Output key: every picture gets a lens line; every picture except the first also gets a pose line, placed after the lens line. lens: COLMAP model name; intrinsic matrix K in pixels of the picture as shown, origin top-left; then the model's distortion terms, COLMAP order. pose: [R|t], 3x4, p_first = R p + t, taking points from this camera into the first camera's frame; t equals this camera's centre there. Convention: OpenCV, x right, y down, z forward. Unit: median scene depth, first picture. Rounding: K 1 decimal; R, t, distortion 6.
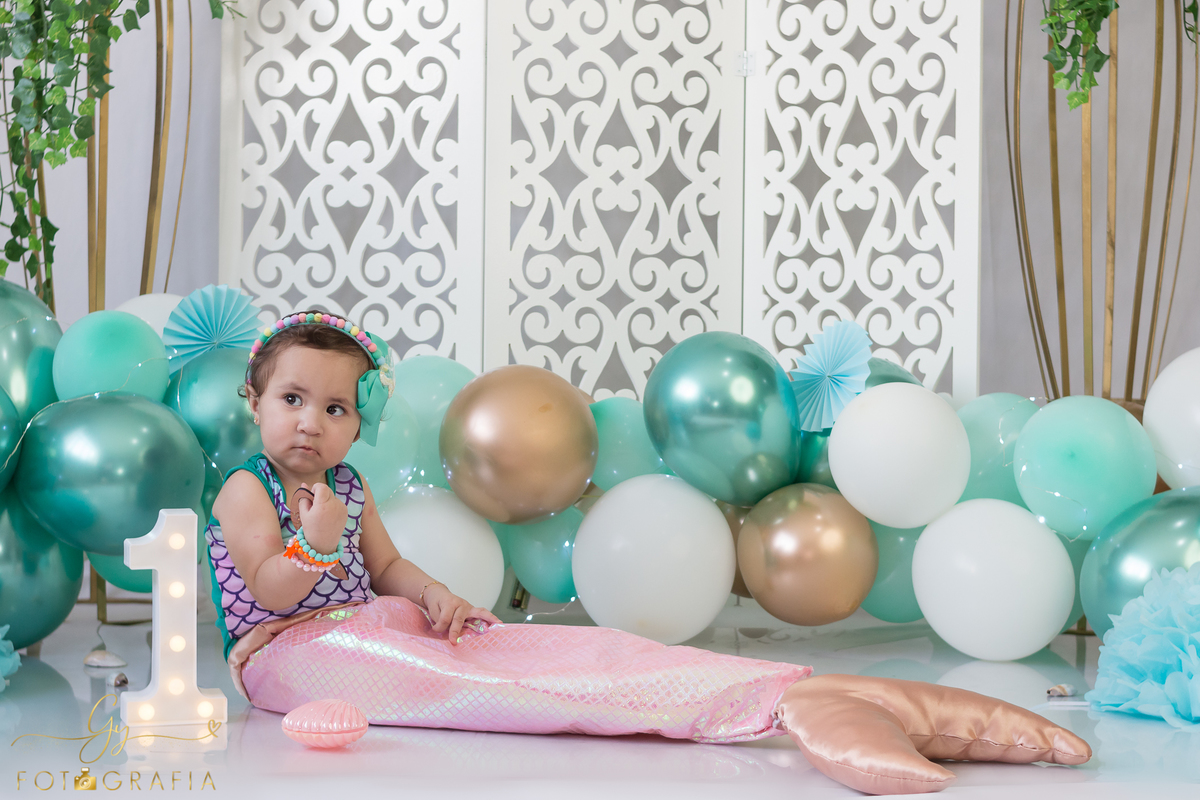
lens RADIAL K [[1988.7, 0, 603.2], [0, 1988.7, 453.9], [0, 0, 1]] dist [-0.046081, 0.000000]
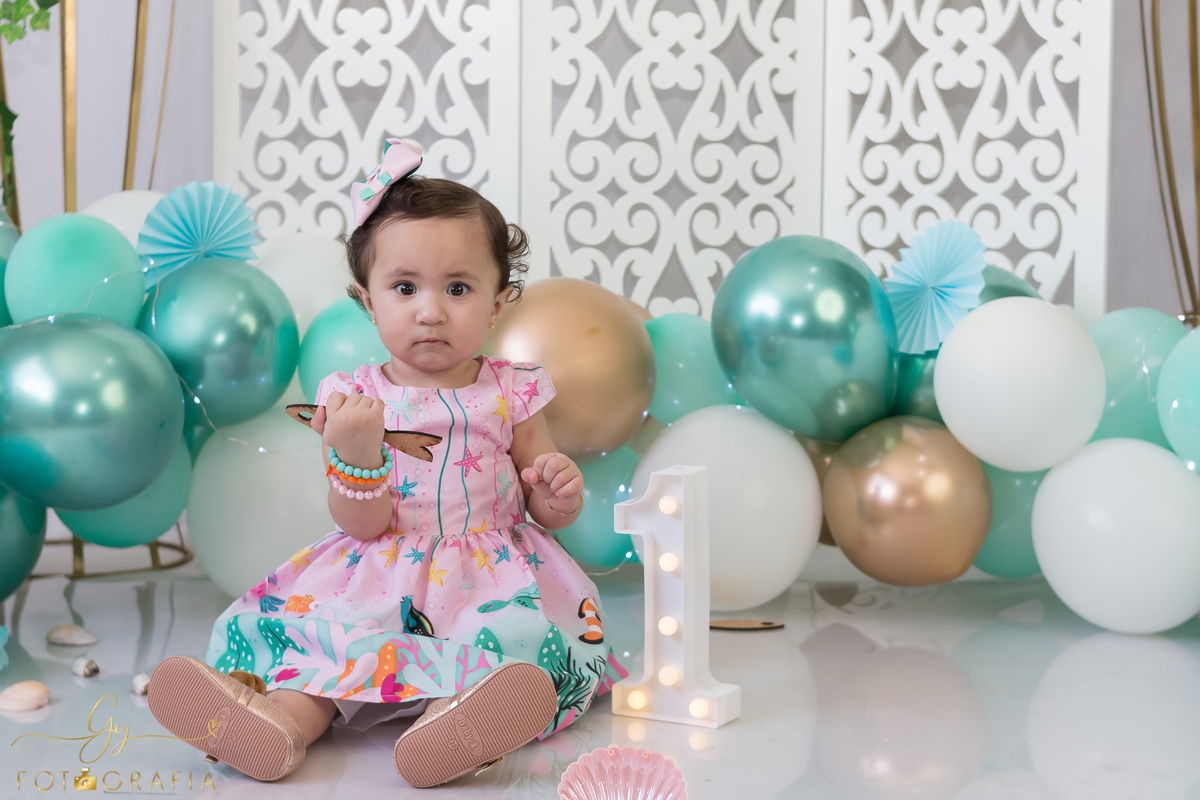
lens RADIAL K [[1988.7, 0, 596.6], [0, 1988.7, 412.4], [0, 0, 1]] dist [-0.046081, 0.000000]
pose [[0.999691, -0.000352, -0.024863, -0.006282], [0.001451, 0.999022, 0.044189, -0.021663], [0.024823, -0.044212, 0.998714, 0.143453]]
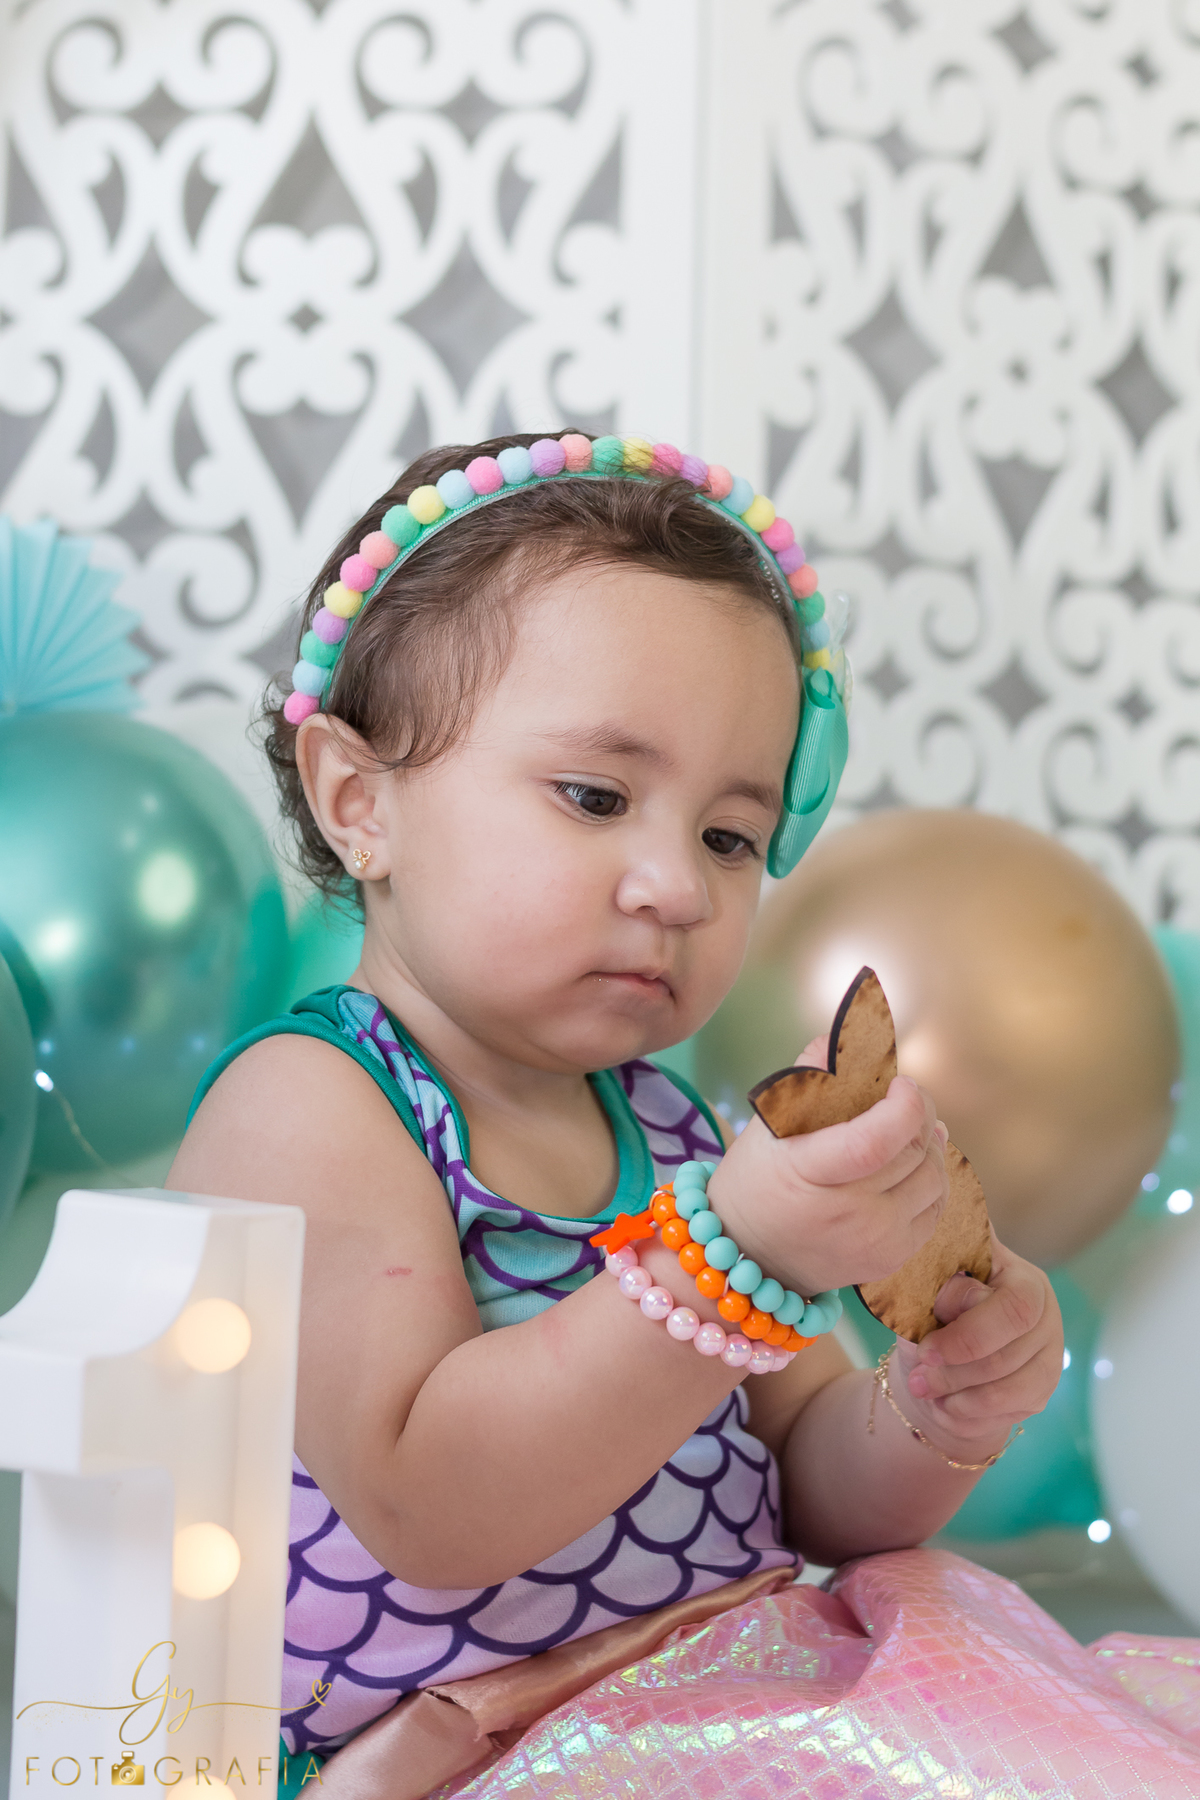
lens RADIAL K [[2983.1, 0, 587.6], [0, 2983.1, 915.1], [0, 0, 1]] dist [-0.046081, 0.000000]
pose [[0.990733, 0.021437, 0.134124, -0.148289], [-0.006496, 0.993815, -0.110854, 0.025629], [-0.135671, 0.108956, 0.984745, 0.476225]]
